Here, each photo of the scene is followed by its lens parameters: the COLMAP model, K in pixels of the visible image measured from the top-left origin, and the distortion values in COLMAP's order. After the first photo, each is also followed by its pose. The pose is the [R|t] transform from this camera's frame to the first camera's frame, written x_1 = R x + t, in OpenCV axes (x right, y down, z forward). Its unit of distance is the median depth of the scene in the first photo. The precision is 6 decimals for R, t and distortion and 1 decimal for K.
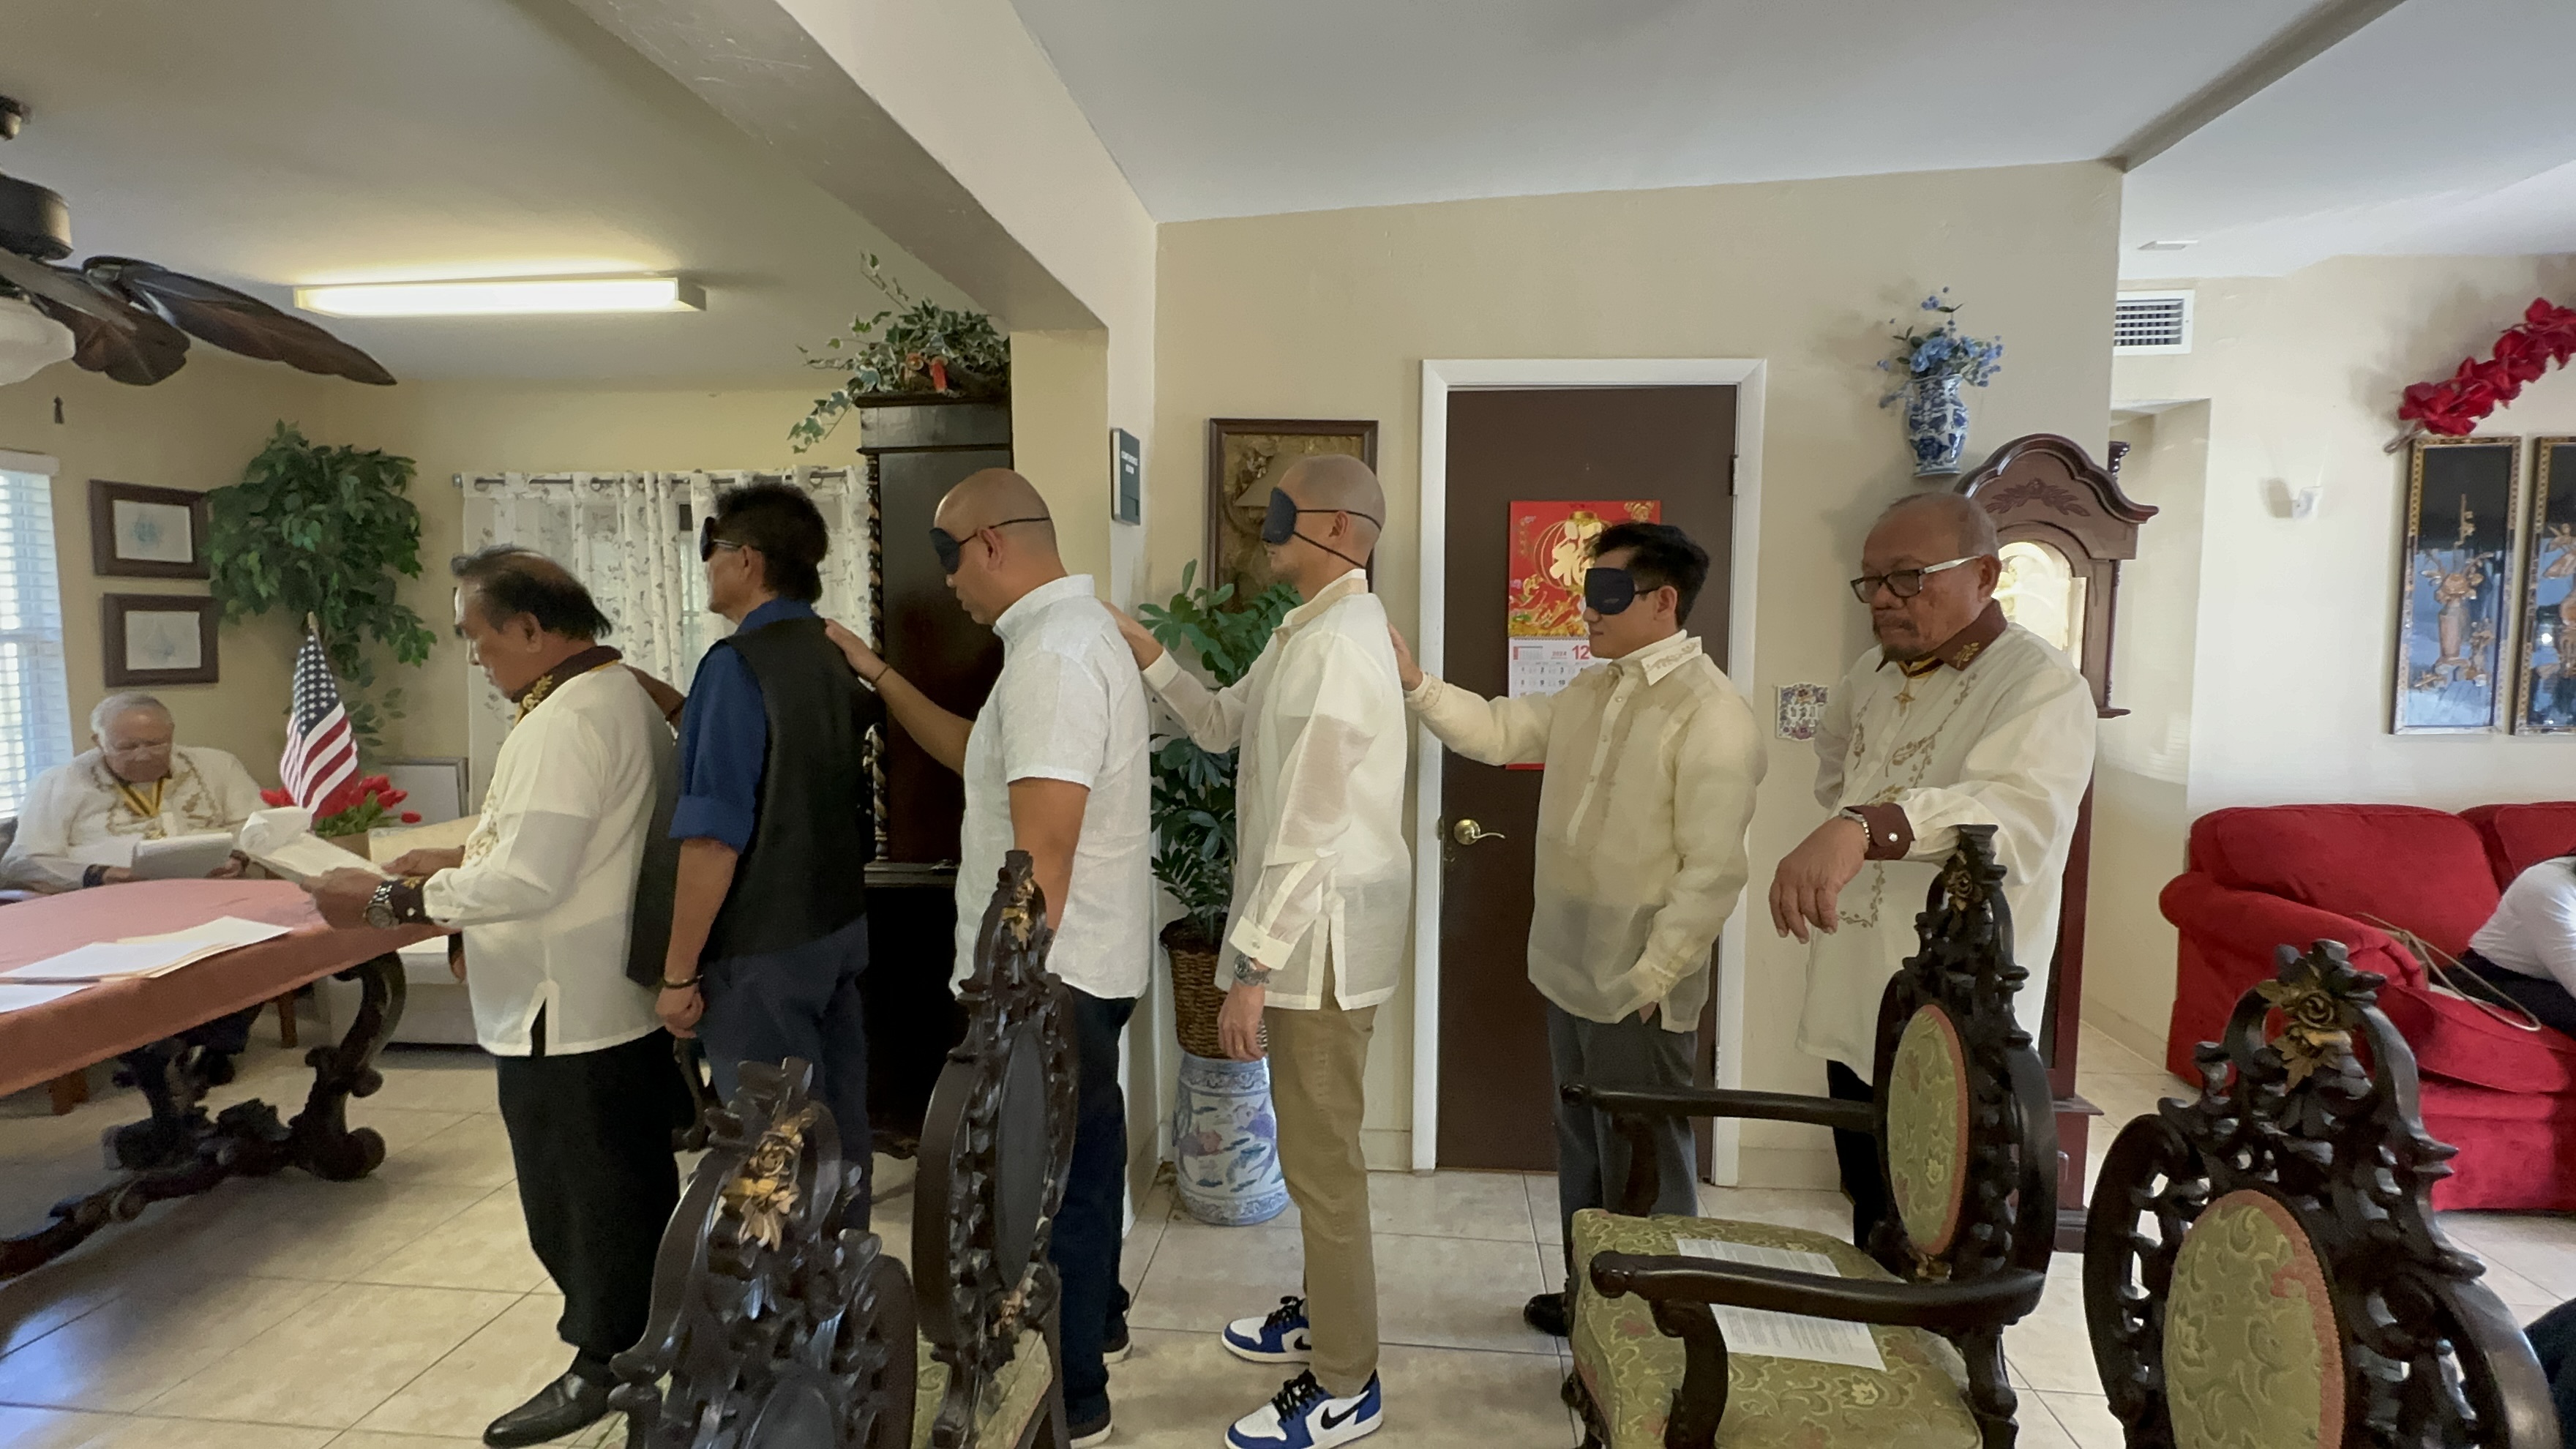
lens RADIAL K [[1189.4, 0, 1288.0], [0, 1189.4, 724.5], [0, 0, 1]] dist [0.000491, 0.000304]
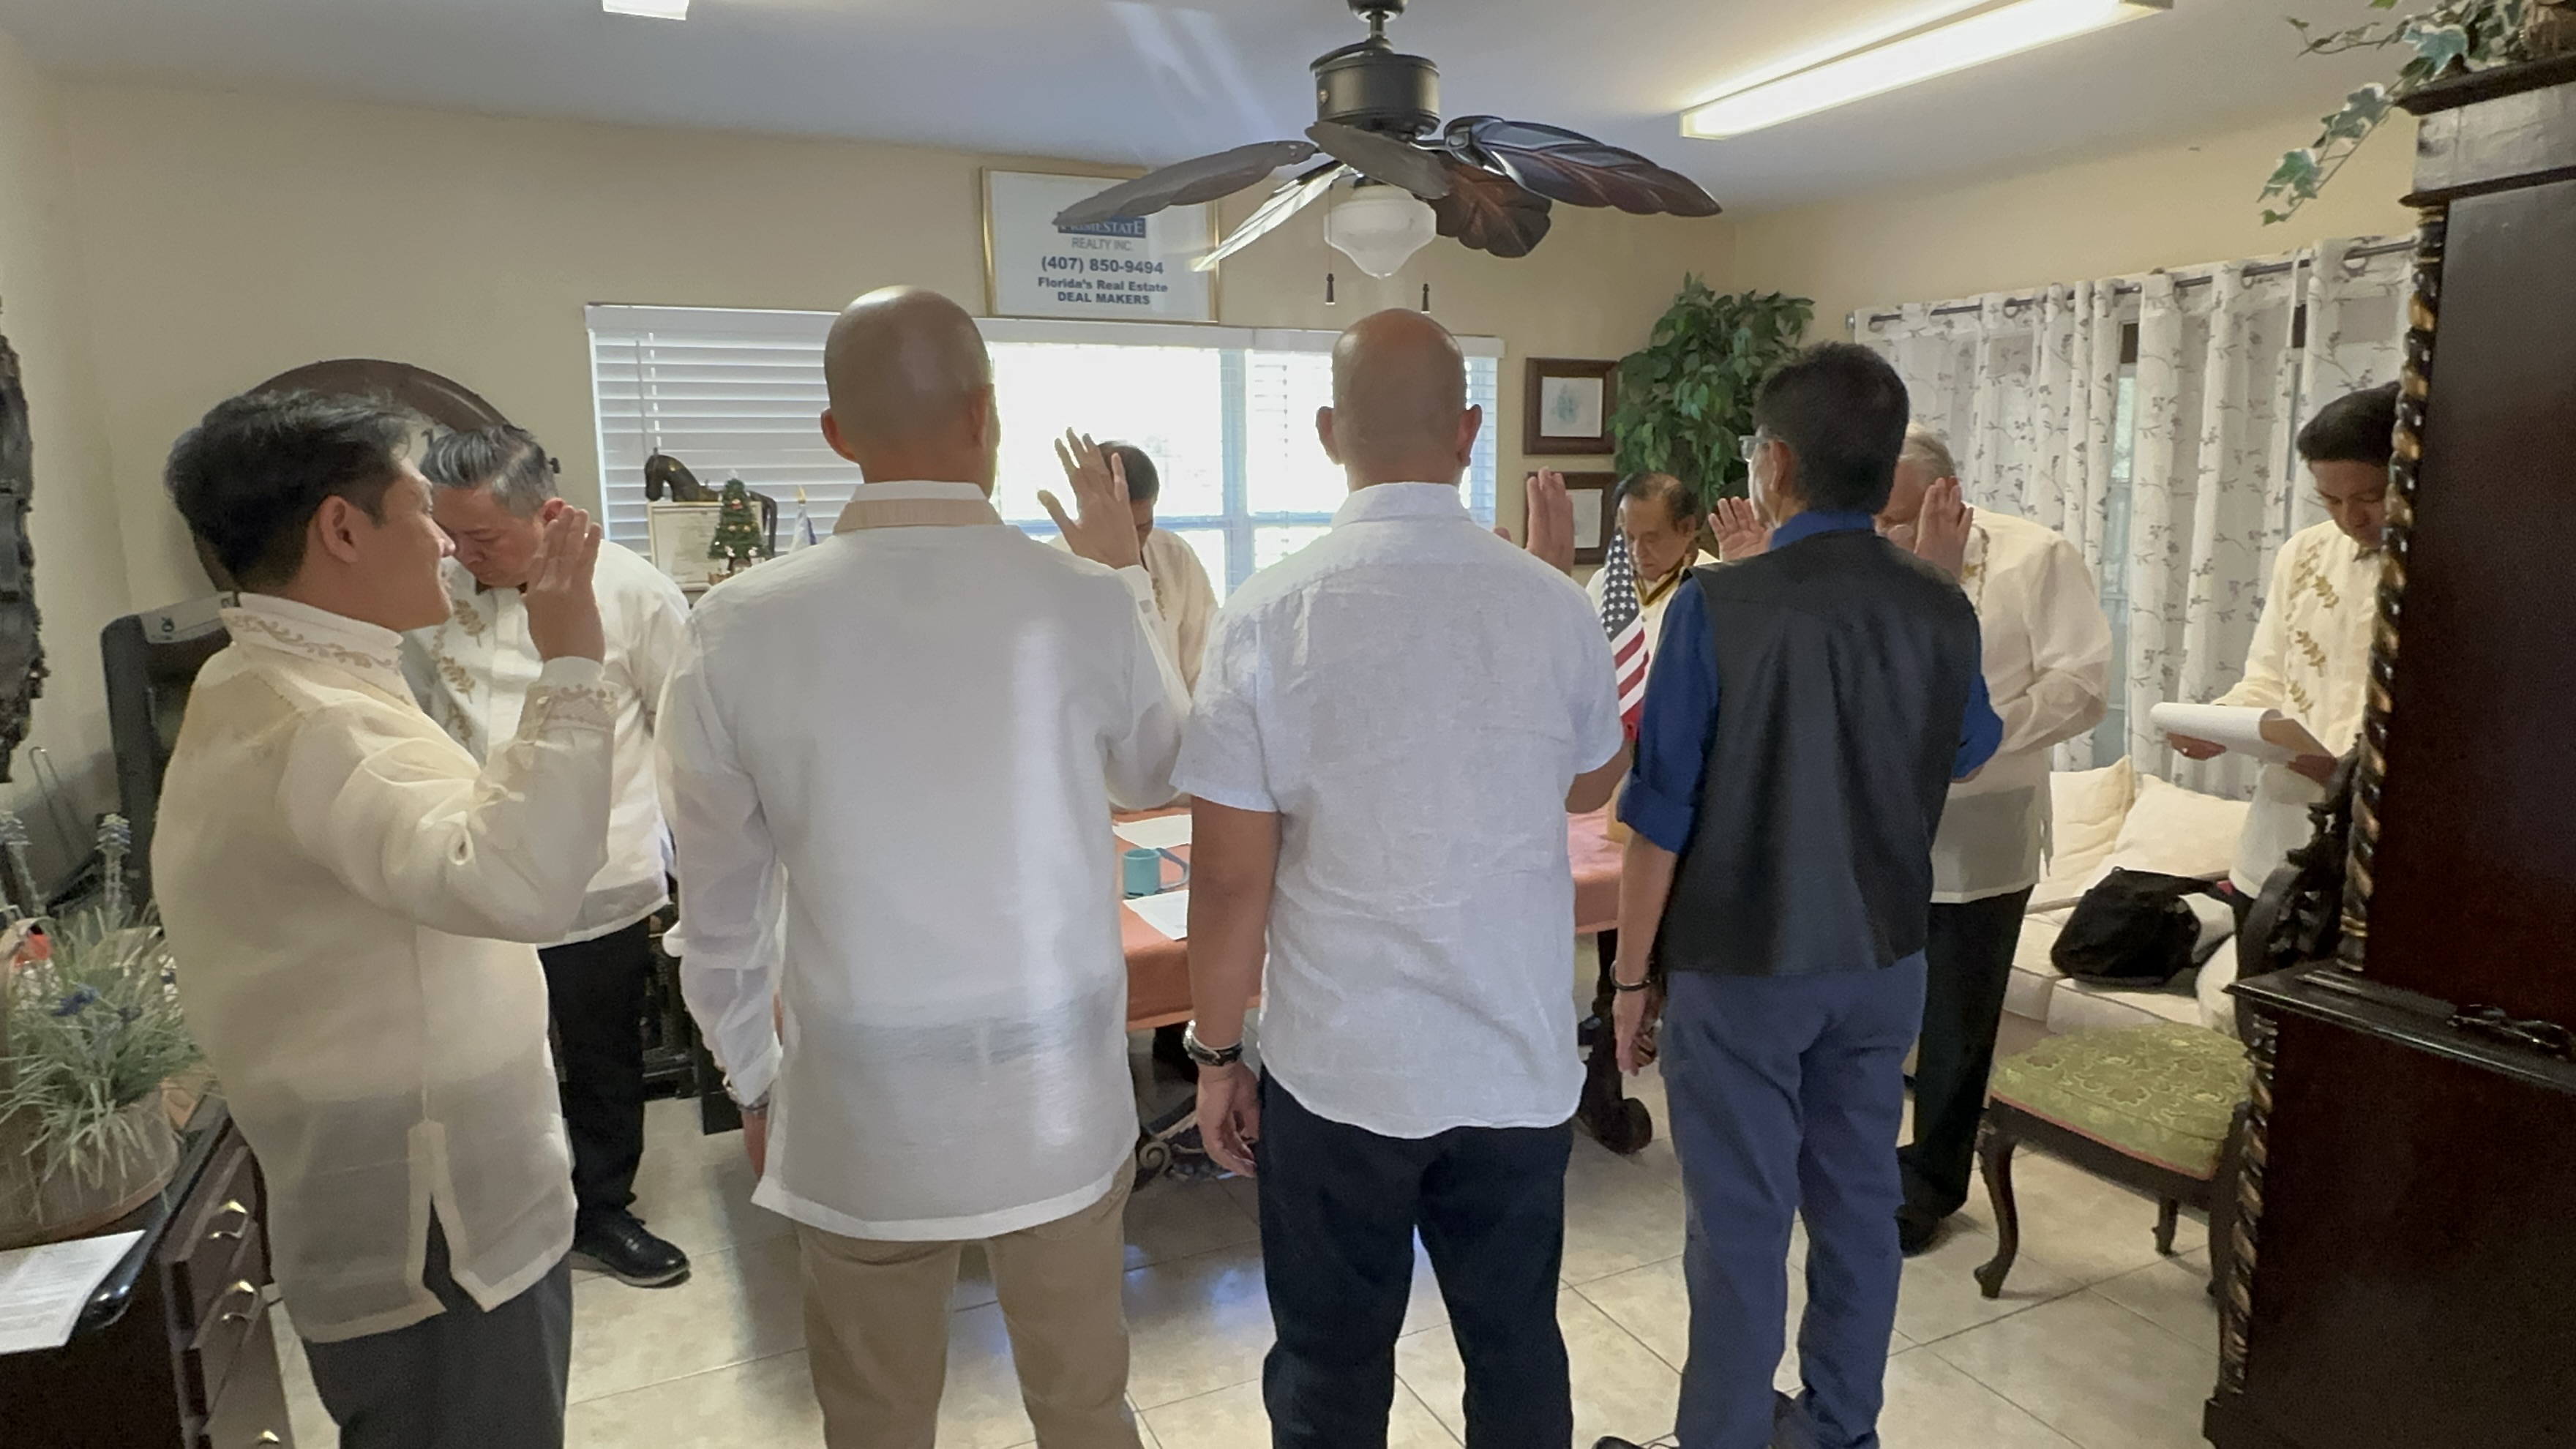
lens RADIAL K [[1473.7, 0, 1288.0], [0, 1473.7, 724.5], [0, 0, 1]] dist [-0.001024, 0.000835]
pose [[0.531279, 0.130670, -0.837059, -0.031488], [-0.057873, 0.991323, 0.118020, -0.031434], [0.845218, -0.014259, 0.534231, 0.148149]]
